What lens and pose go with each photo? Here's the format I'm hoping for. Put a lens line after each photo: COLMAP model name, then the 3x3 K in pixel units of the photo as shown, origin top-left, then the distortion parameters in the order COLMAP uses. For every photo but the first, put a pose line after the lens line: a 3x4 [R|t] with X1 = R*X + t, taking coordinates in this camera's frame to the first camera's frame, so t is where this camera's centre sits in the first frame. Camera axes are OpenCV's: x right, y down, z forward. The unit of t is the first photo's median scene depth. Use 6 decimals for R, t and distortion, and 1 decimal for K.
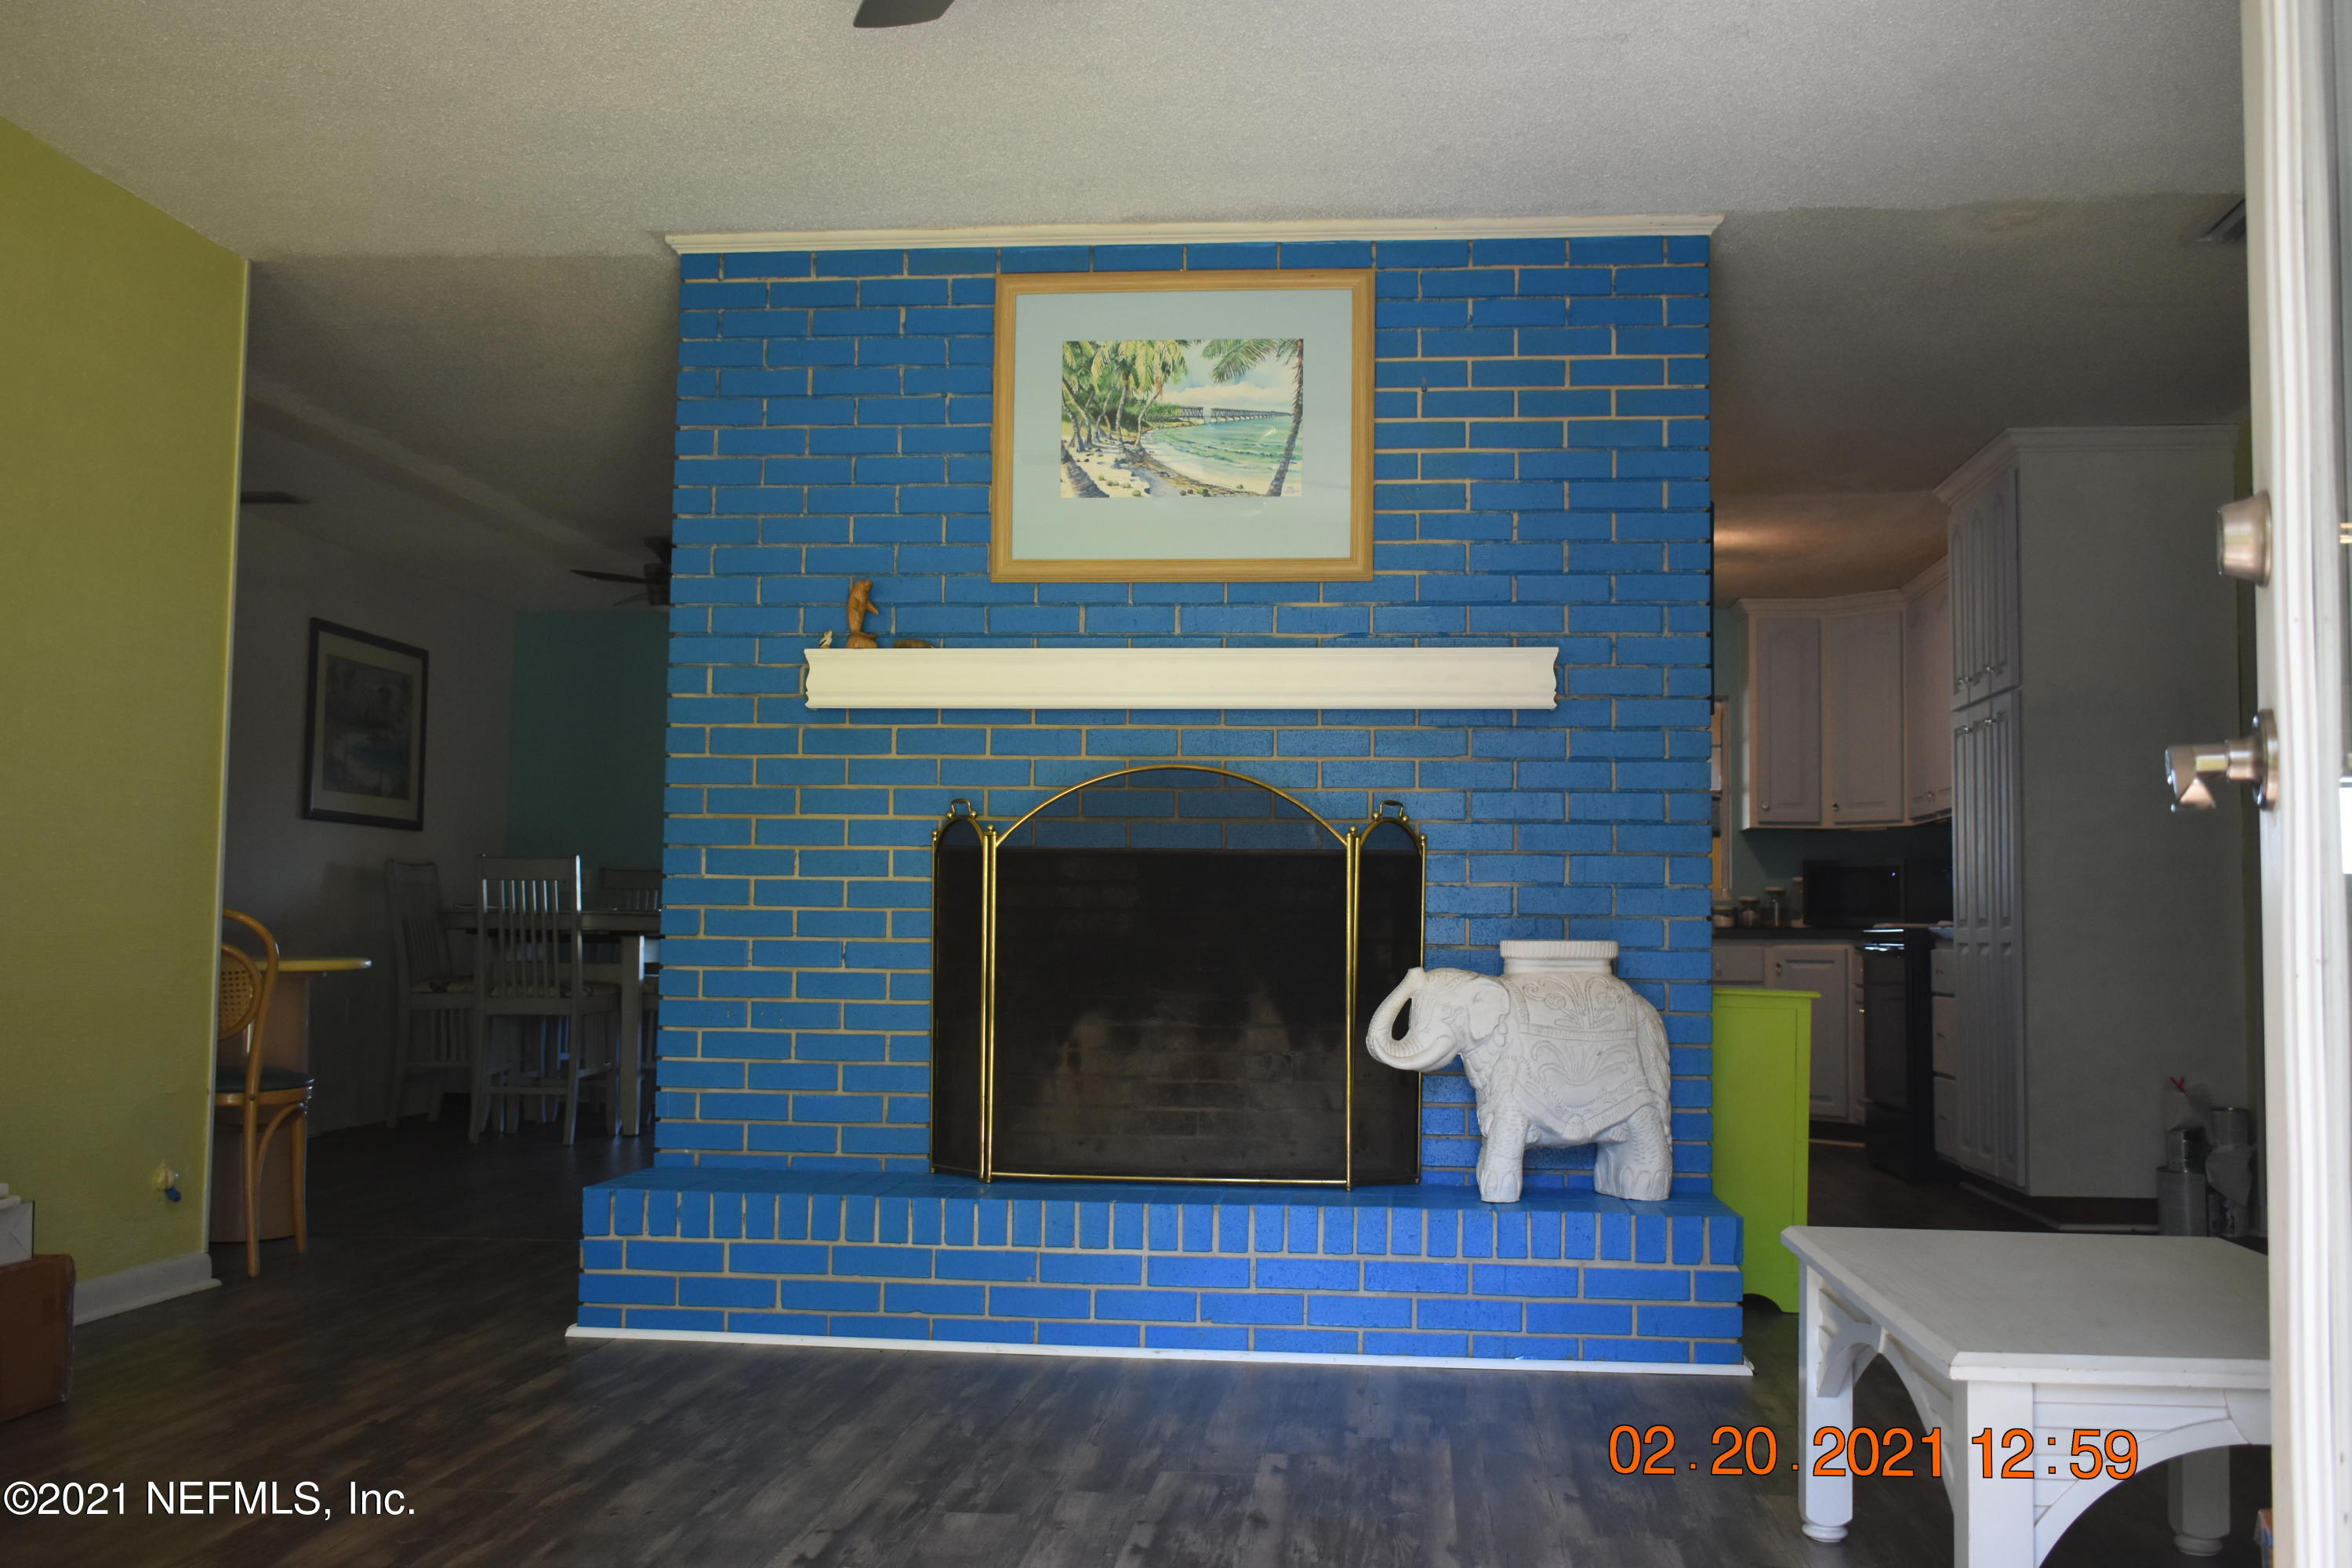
lens RADIAL K [[2225.2, 0, 1176.1], [0, 2225.2, 782.2], [0, 0, 1]] dist [-0.023692, 0.000000]
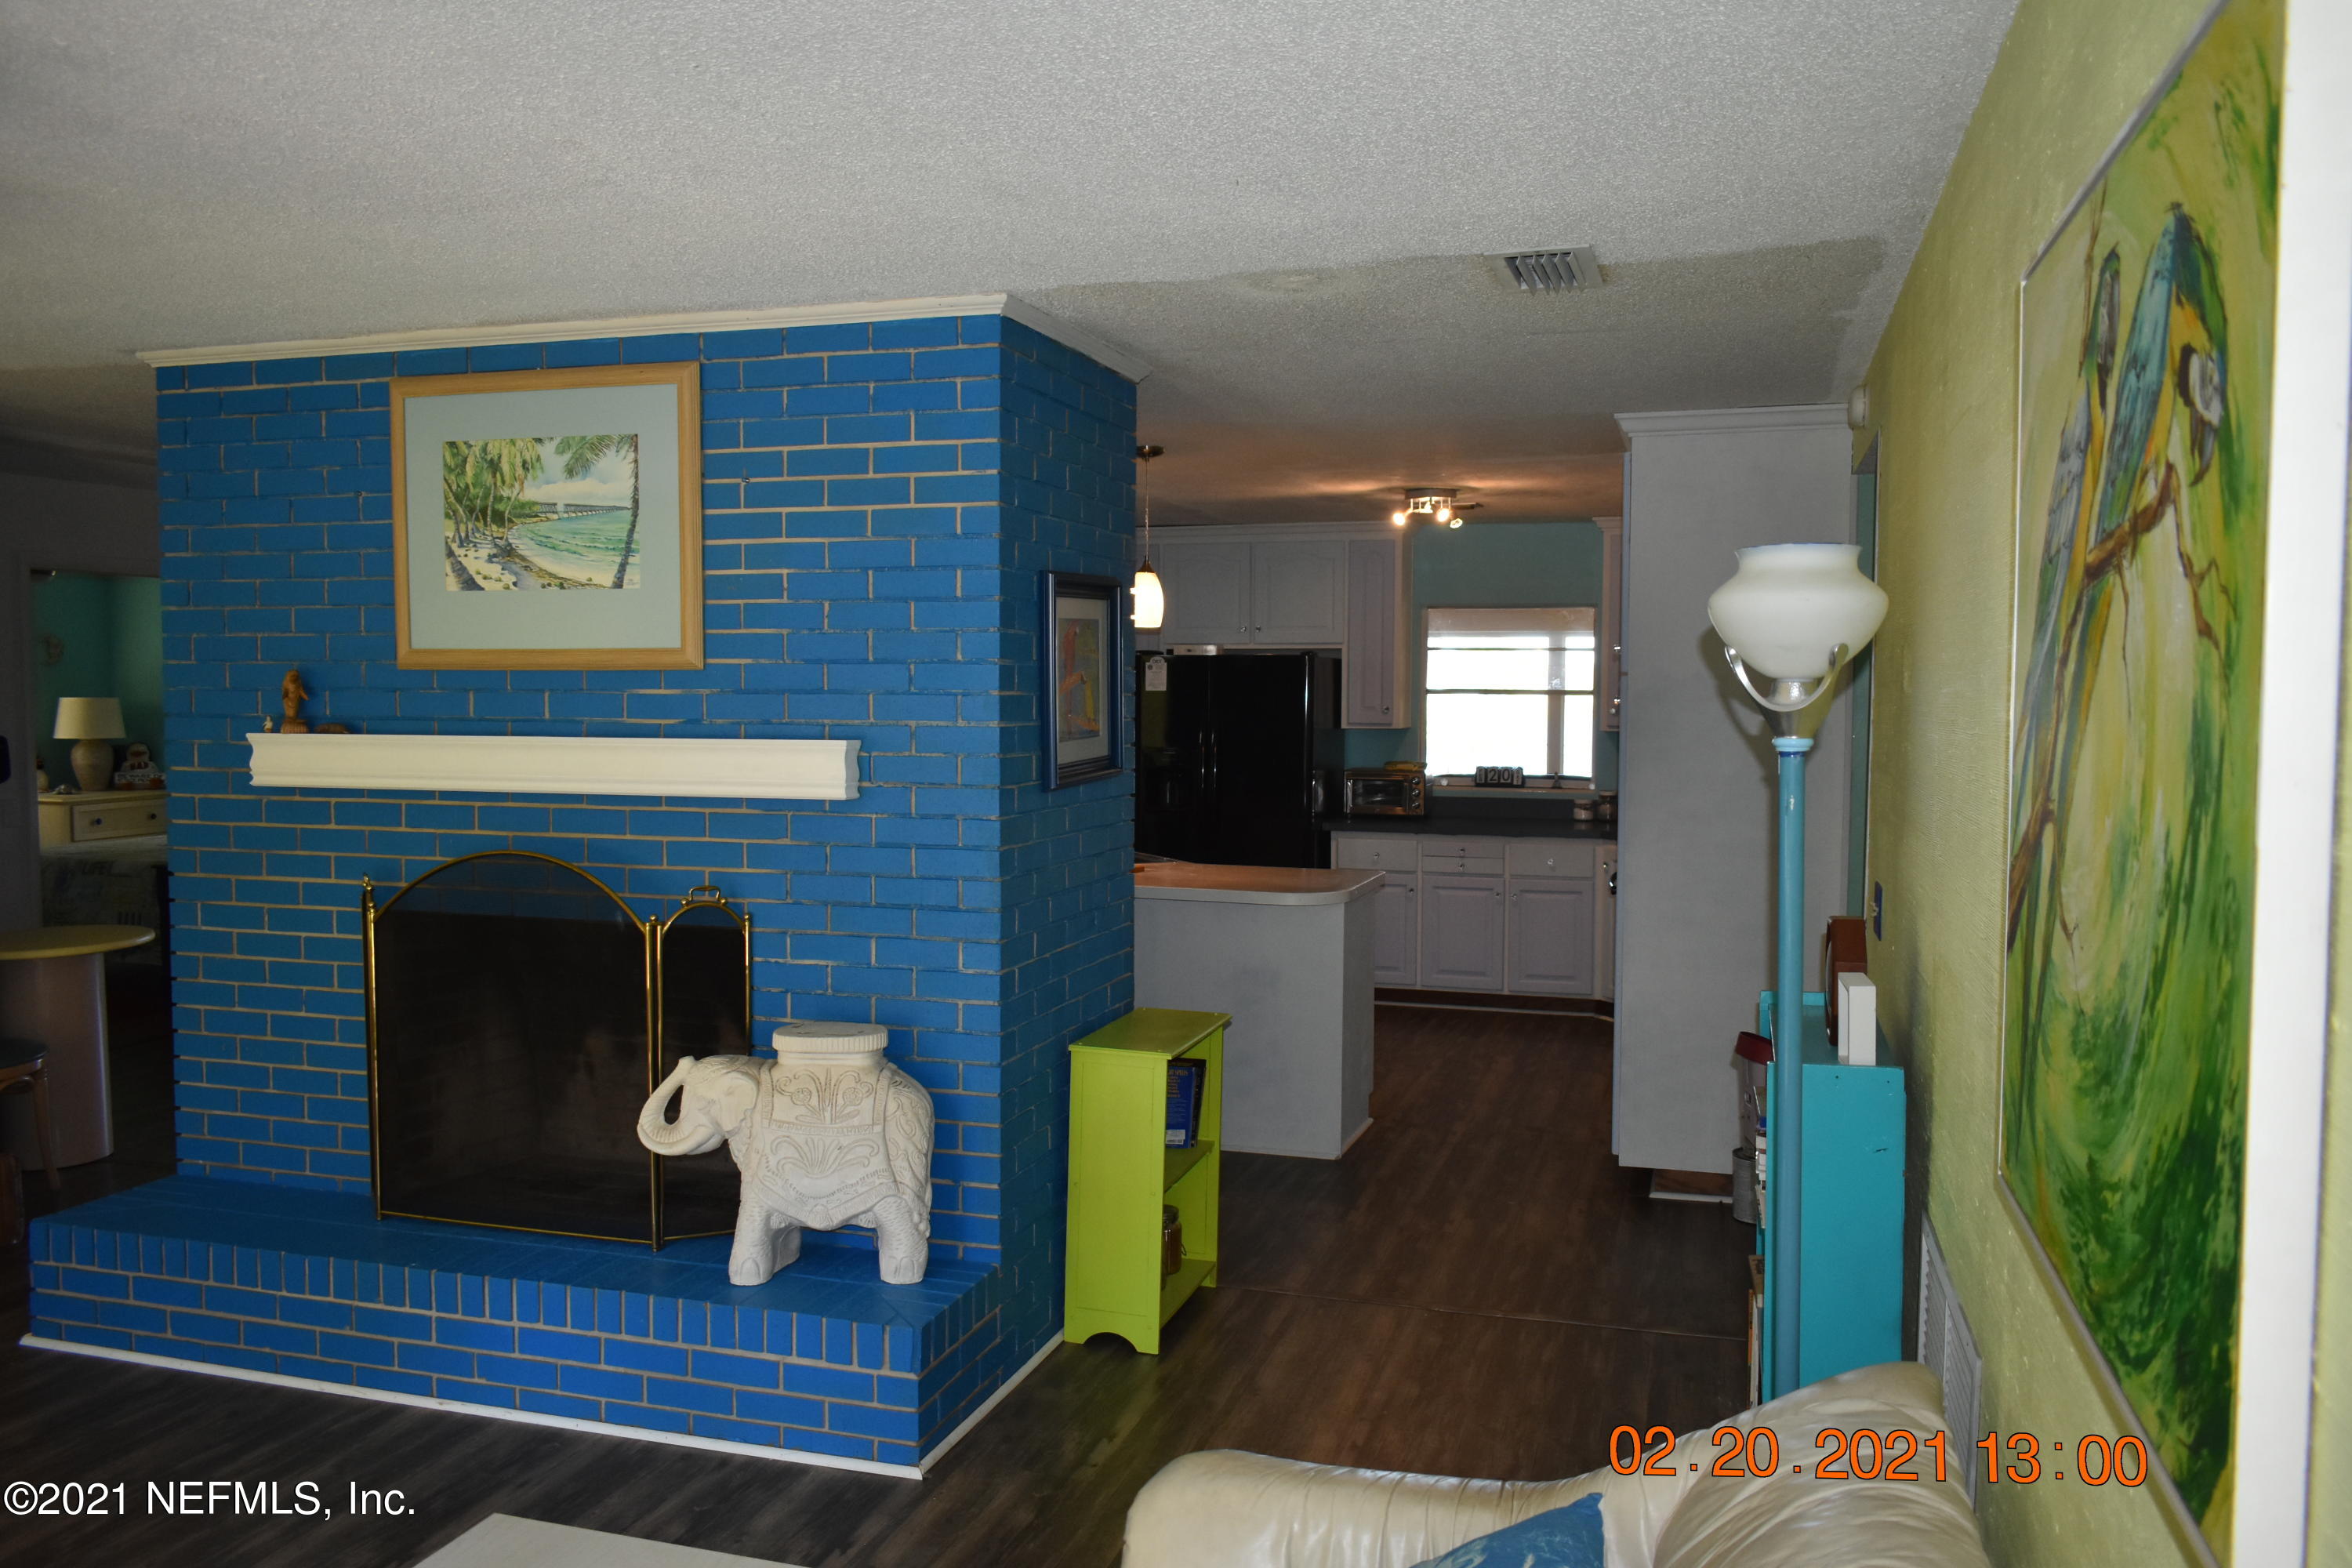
lens RADIAL K [[1818.6, 0, 1175.7], [0, 1818.6, 789.3], [0, 0, 1]] dist [-0.031987, 0.011431]
pose [[0.980446, 0.002236, -0.196774, 0.470557], [0.022800, 0.991911, 0.124875, -0.135334], [0.195461, -0.126919, 0.972464, 0.208342]]
